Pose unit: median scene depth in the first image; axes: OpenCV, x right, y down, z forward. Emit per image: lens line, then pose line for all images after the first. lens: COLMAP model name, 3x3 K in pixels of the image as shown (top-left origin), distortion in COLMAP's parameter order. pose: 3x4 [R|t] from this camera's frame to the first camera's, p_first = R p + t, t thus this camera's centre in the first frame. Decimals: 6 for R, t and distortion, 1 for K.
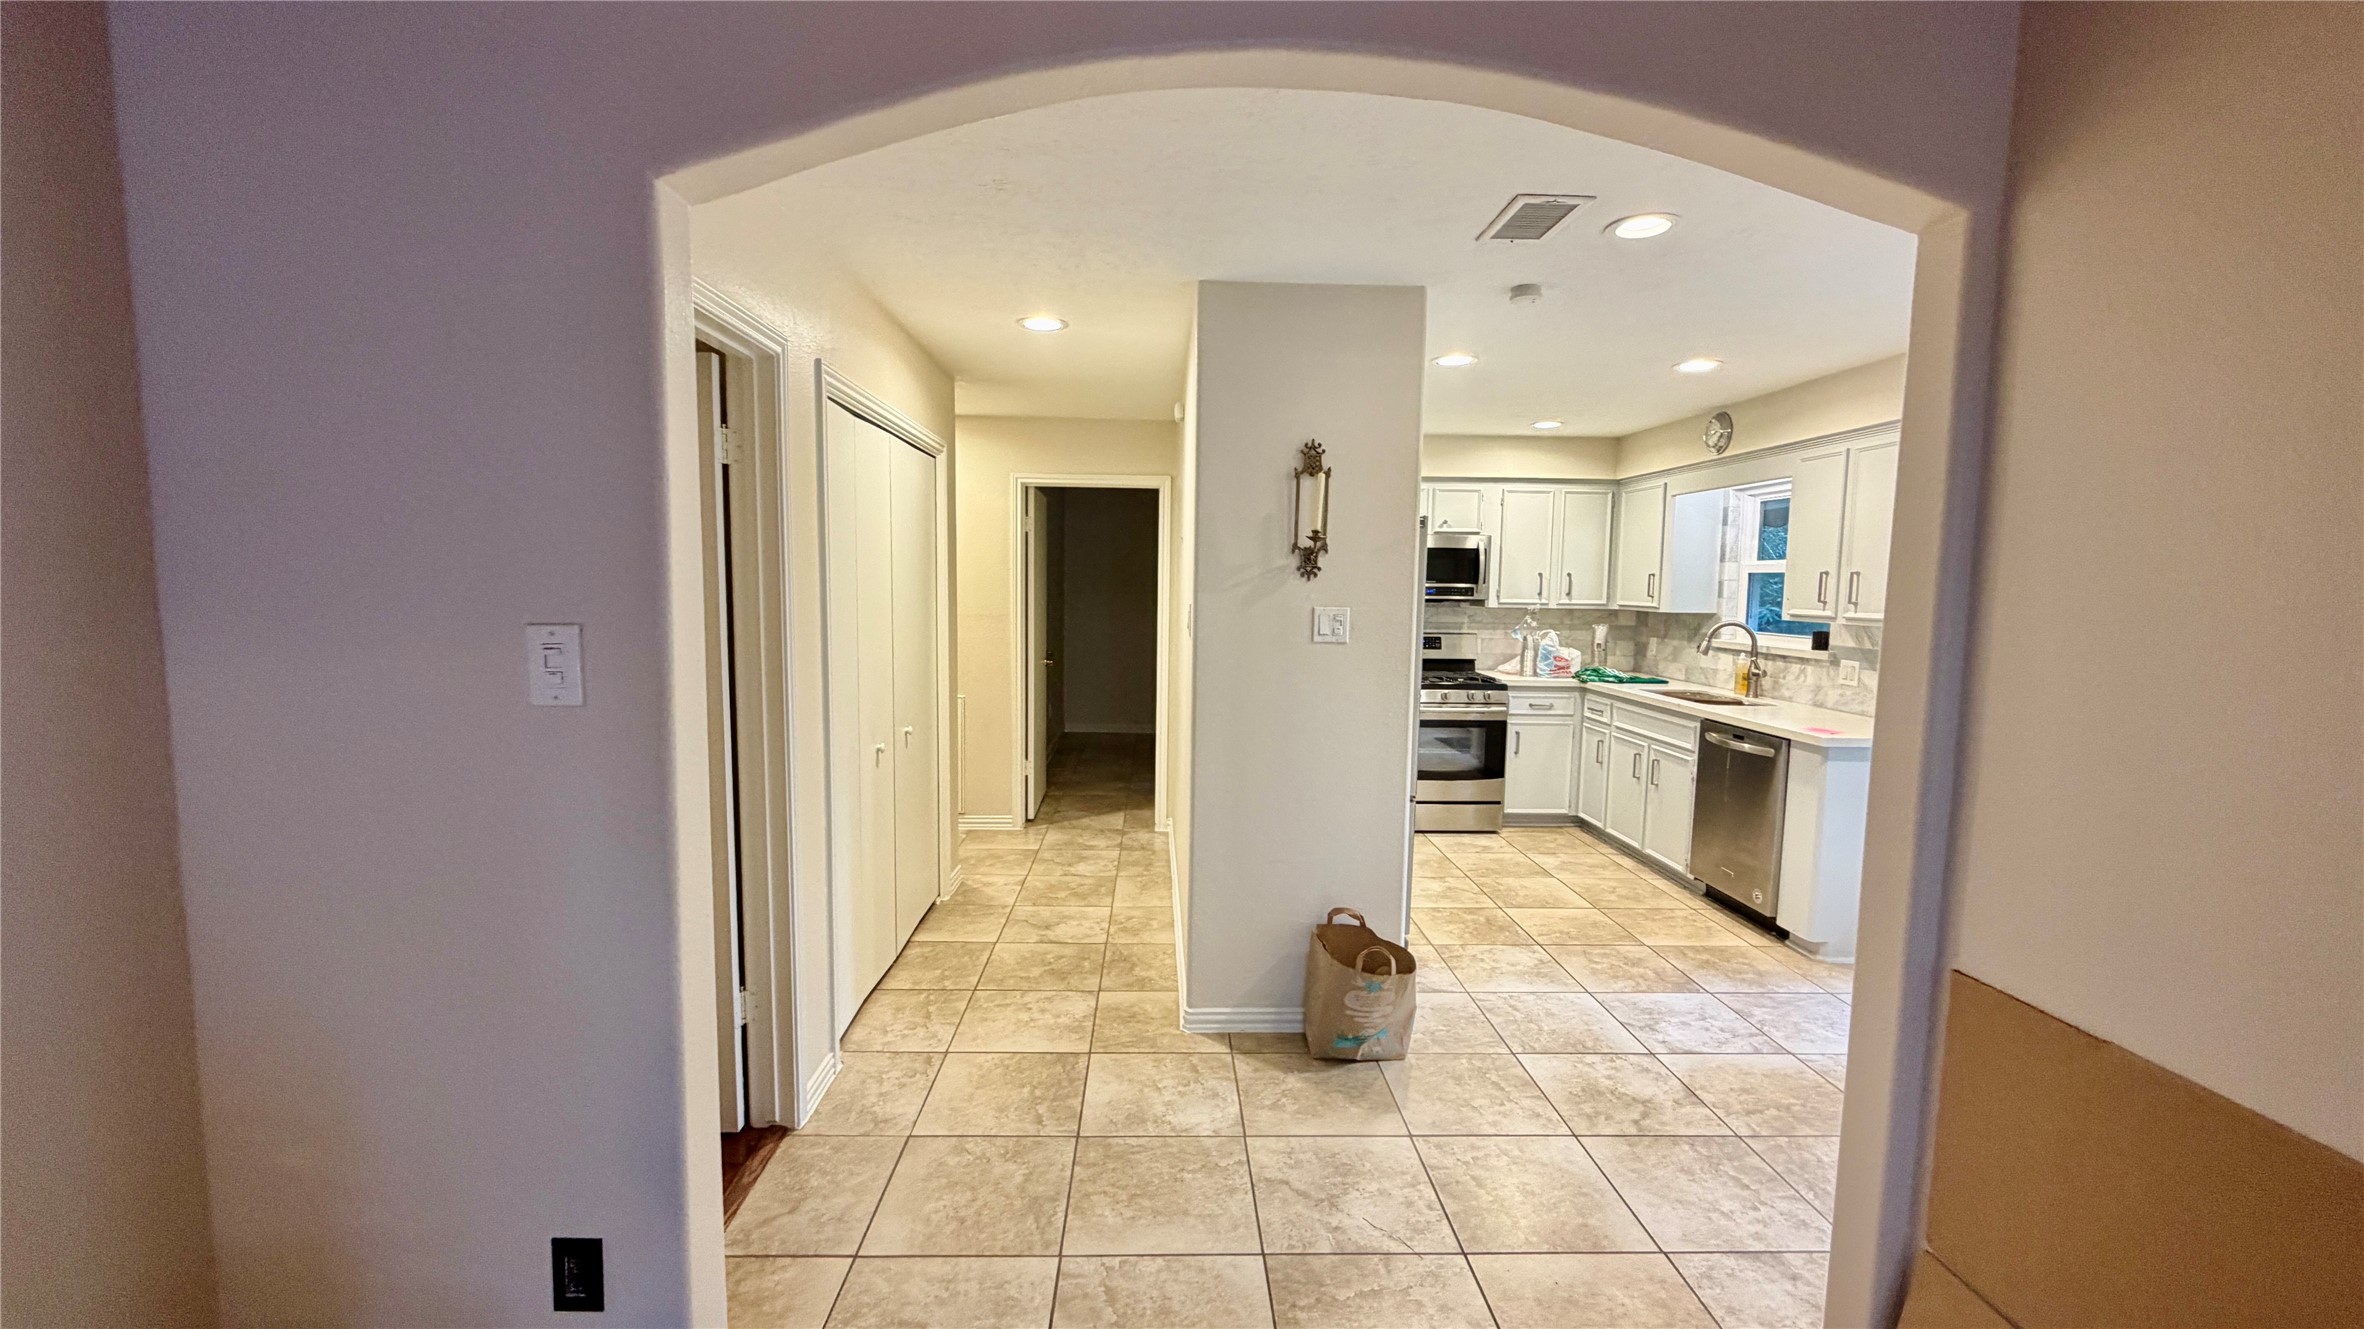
lens RADIAL K [[945.8, 0, 1180.8], [0, 945.8, 666.3], [0, 0, 1]] dist [0.001642, 0.000316]
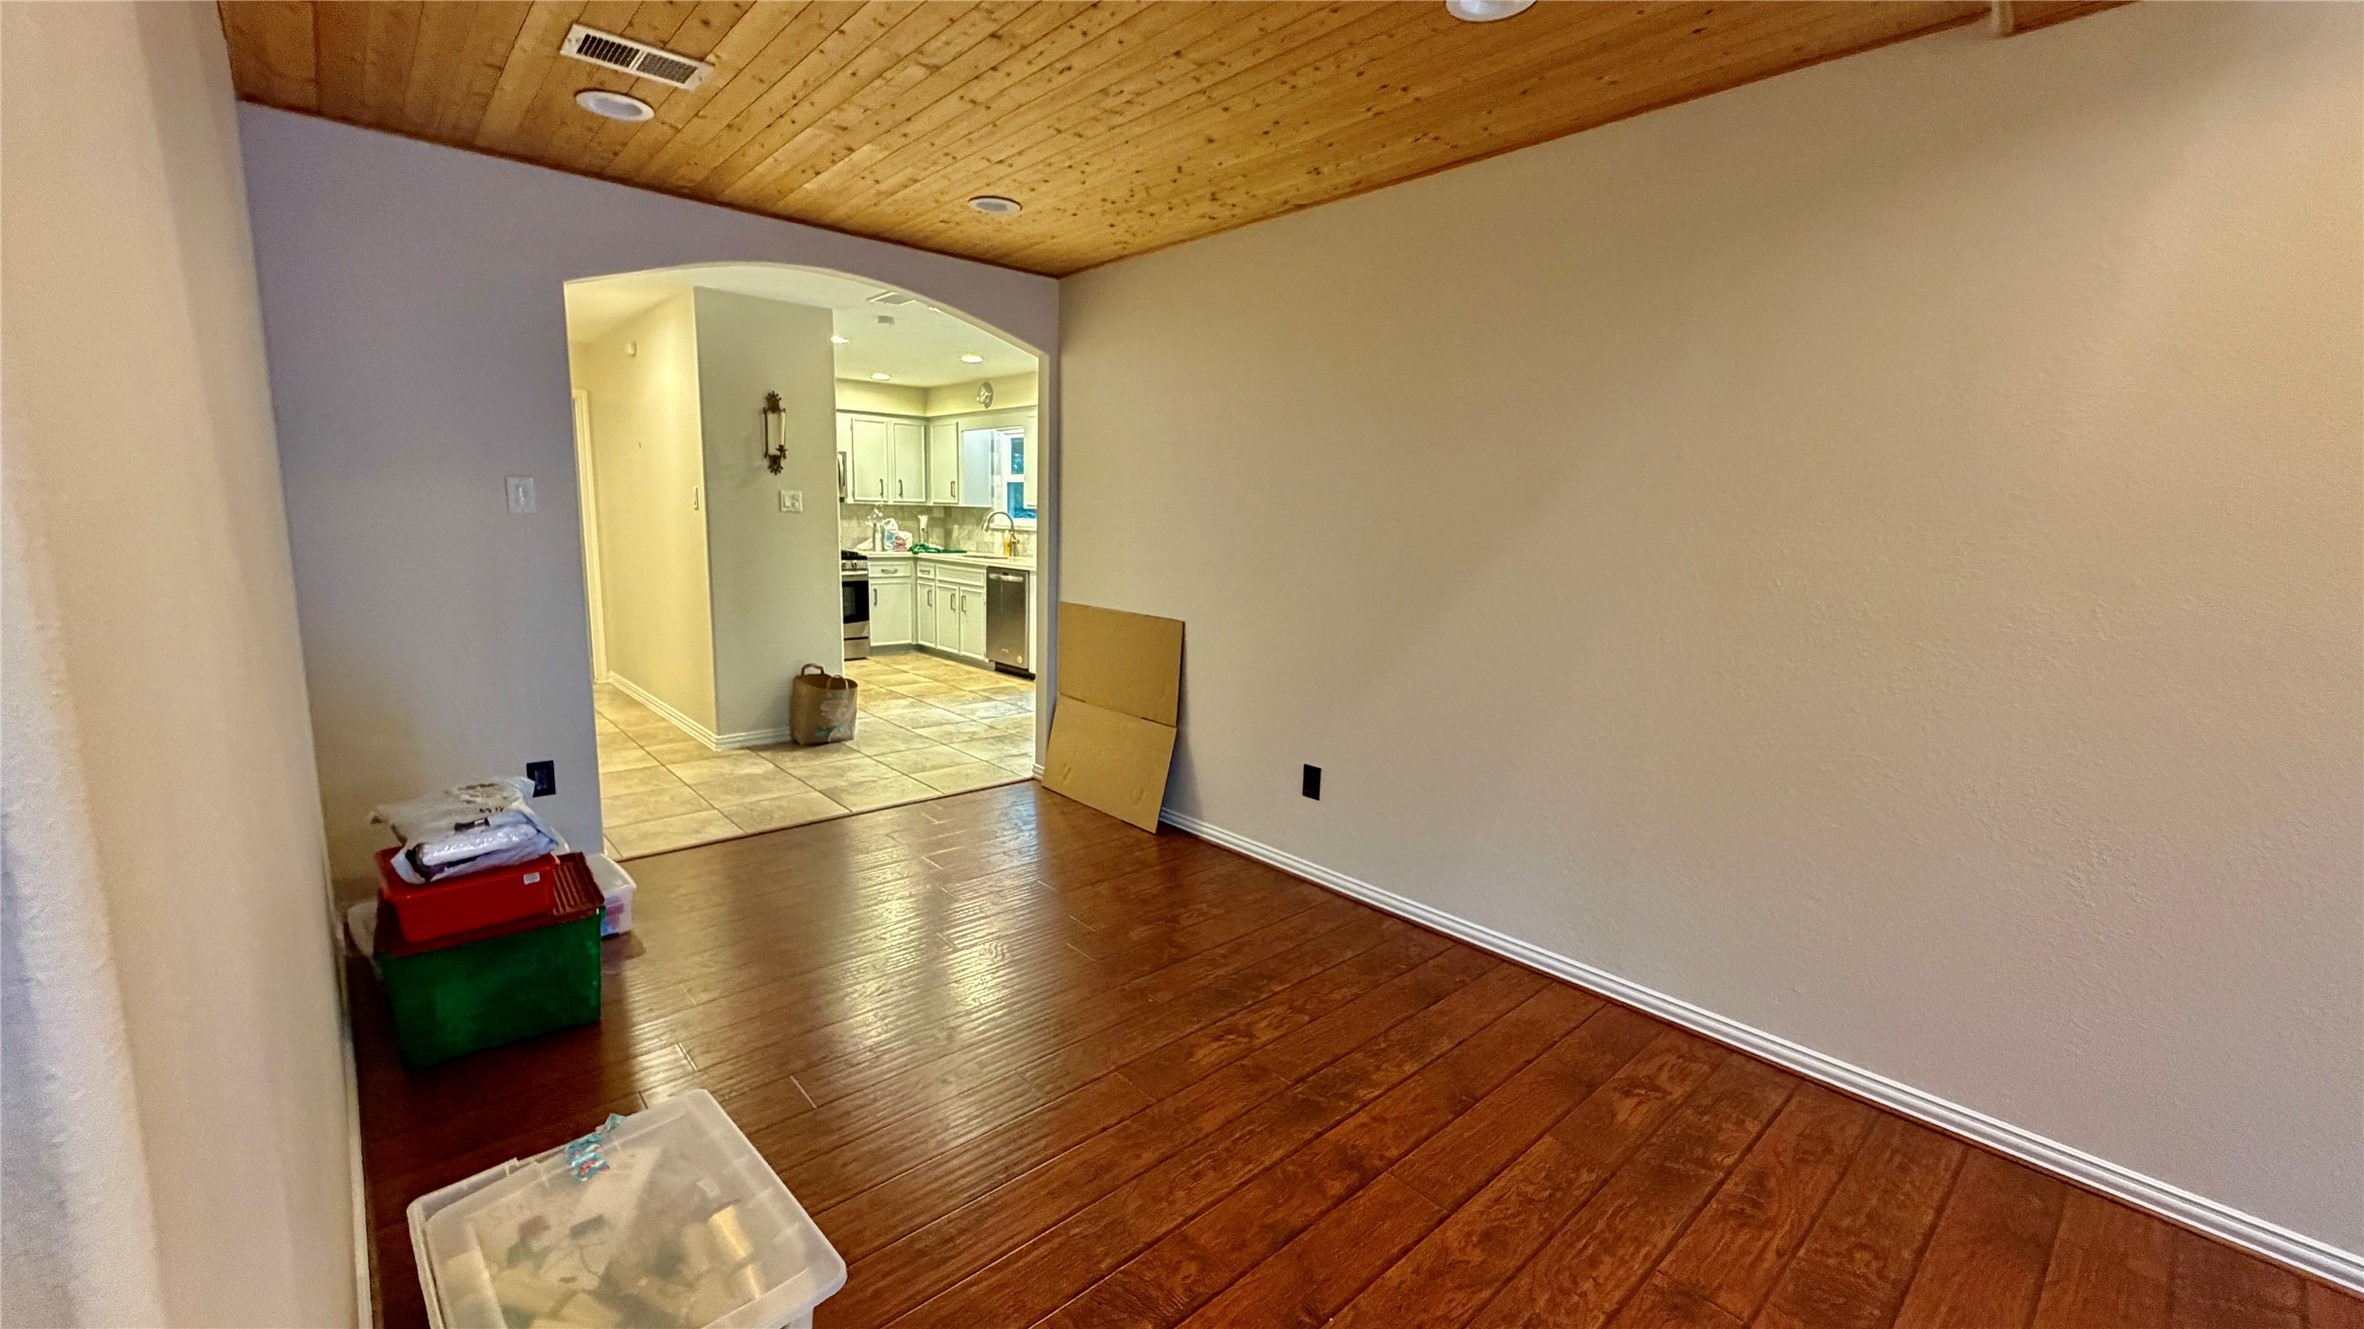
lens RADIAL K [[945.8, 0, 1177.6], [0, 945.8, 664.2], [0, 0, 1]] dist [0.001642, 0.000316]
pose [[0.763934, -0.097614, 0.637869, -0.276457], [0.043170, 0.994009, 0.100413, 0.070021], [-0.643849, -0.049172, 0.763571, -0.504701]]
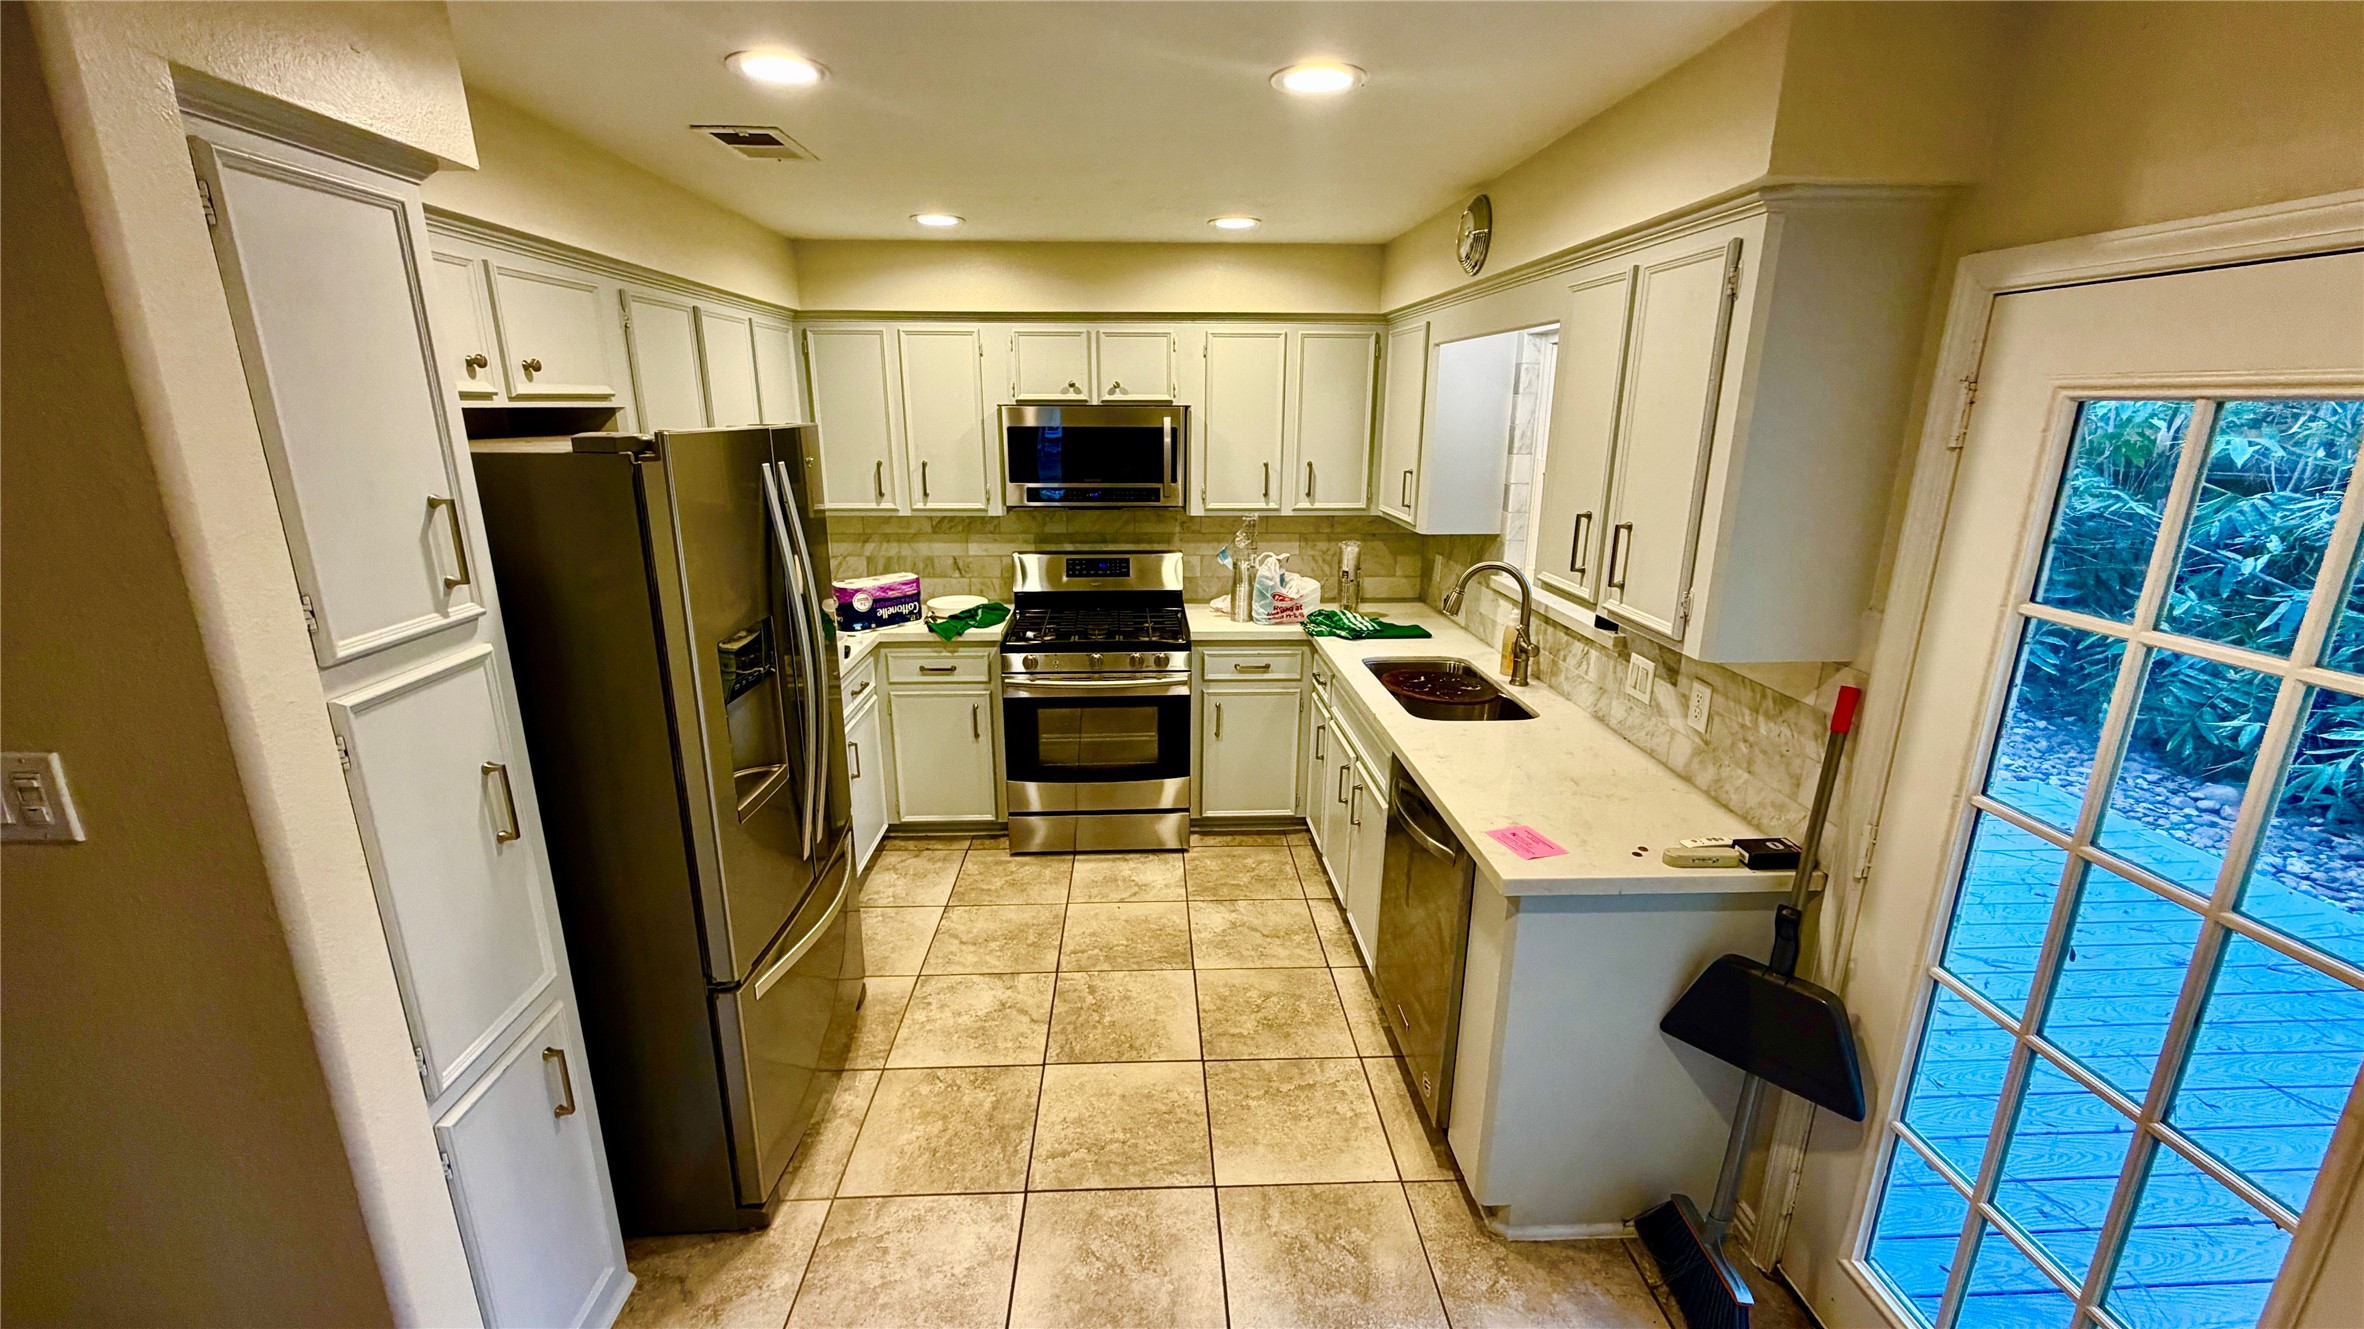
lens RADIAL K [[945.8, 0, 1177.2], [0, 945.8, 667.7], [0, 0, 1]] dist [0.001642, 0.000316]
pose [[0.999767, -0.014752, 0.015762, 0.383899], [0.011659, 0.983438, 0.180868, -0.098069], [-0.018169, -0.180642, 0.983381, 0.407356]]
